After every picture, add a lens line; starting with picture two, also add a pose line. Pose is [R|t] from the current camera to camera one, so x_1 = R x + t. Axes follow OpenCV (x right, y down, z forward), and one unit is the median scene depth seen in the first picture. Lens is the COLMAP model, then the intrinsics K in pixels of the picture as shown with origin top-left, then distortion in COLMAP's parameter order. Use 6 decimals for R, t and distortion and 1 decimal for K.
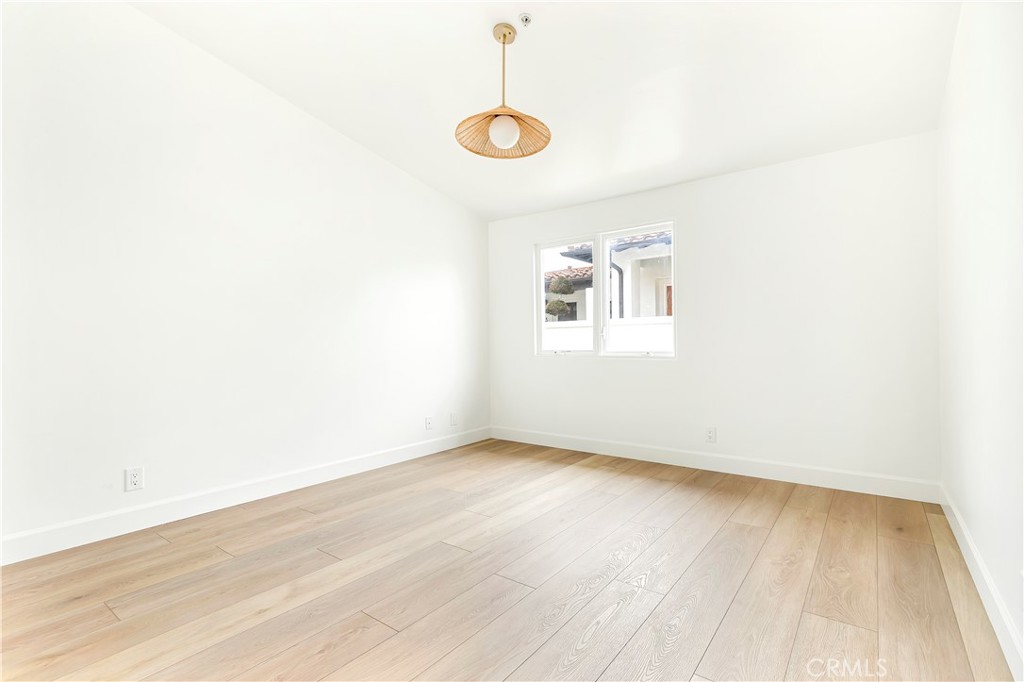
lens RADIAL K [[464.1, 0, 527.7], [0, 464.1, 344.8], [0, 0, 1]] dist [0.003226, 0.000117]
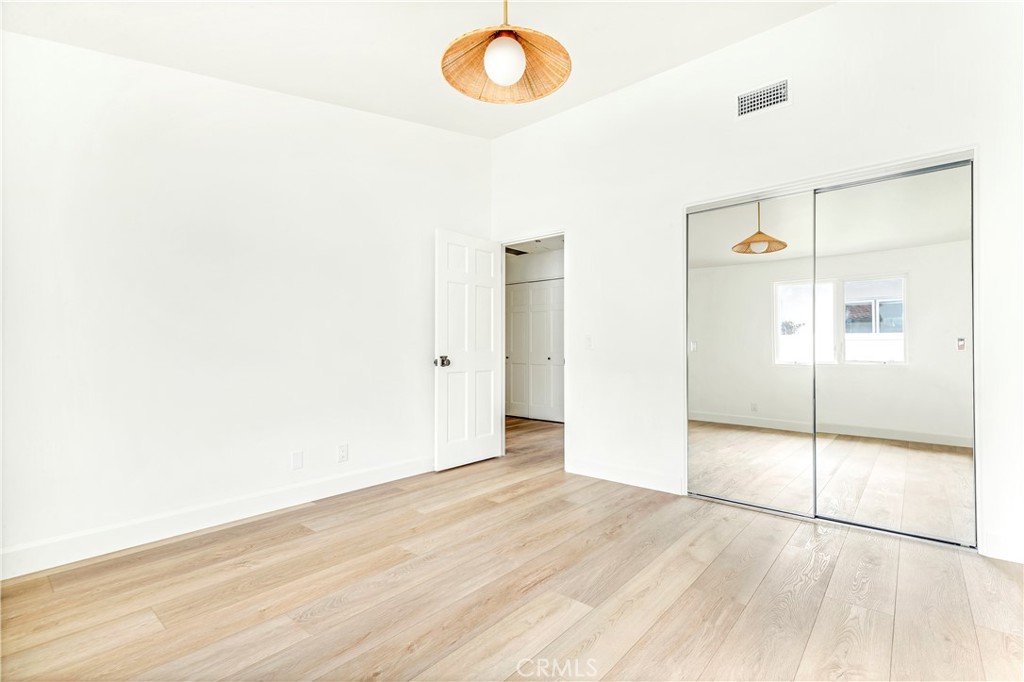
lens RADIAL K [[464.1, 0, 527.7], [0, 464.1, 344.8], [0, 0, 1]] dist [0.003226, 0.000117]
pose [[-0.998839, 0.010681, 0.046969, -0.137425], [0.010528, 0.999938, -0.003498, -0.013506], [-0.047004, -0.003000, -0.998890, 2.058438]]
